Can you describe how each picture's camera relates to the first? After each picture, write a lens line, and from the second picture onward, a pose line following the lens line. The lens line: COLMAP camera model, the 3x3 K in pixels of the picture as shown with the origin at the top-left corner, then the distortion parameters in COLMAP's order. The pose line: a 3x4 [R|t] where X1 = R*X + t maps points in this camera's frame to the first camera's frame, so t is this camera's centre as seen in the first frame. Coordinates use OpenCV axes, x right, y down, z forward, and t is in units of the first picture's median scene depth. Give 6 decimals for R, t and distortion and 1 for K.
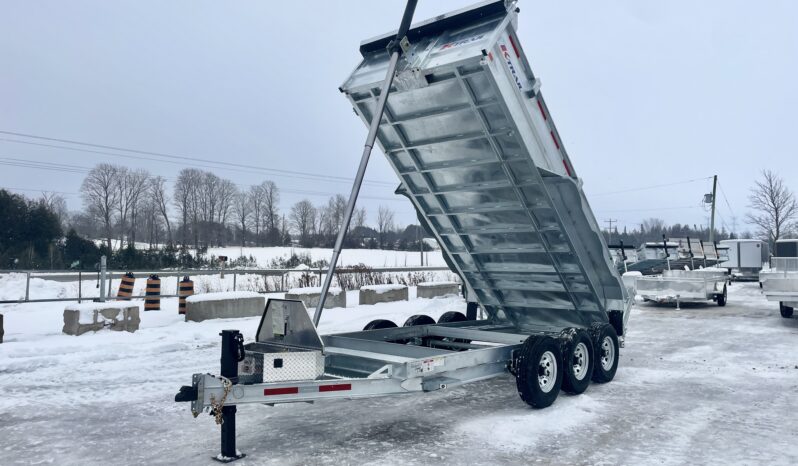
lens RADIAL K [[599.2, 0, 410.4], [0, 599.2, 217.2], [0, 0, 1]] dist [0.098803, -0.129331]
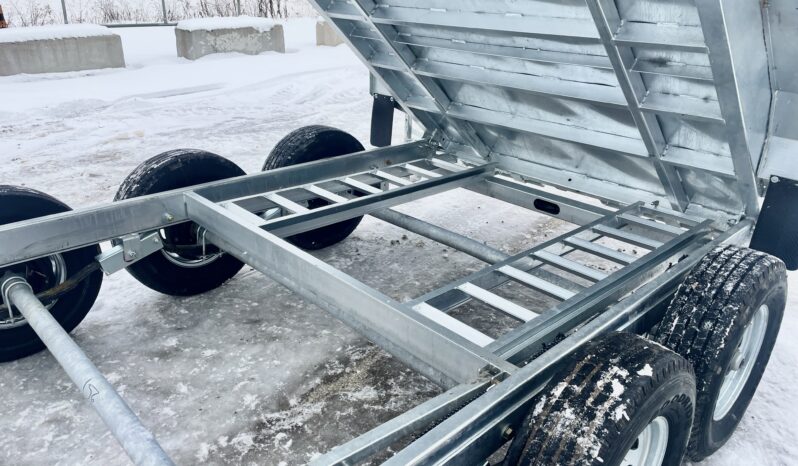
lens RADIAL K [[597.5, 0, 397.3], [0, 597.5, 222.8], [0, 0, 1]] dist [0.083687, -0.106292]
pose [[0.992085, 0.059953, -0.110335, 0.086462], [-0.003757, 0.892441, 0.451148, 0.020536], [0.125516, -0.447162, 0.885603, 0.332800]]
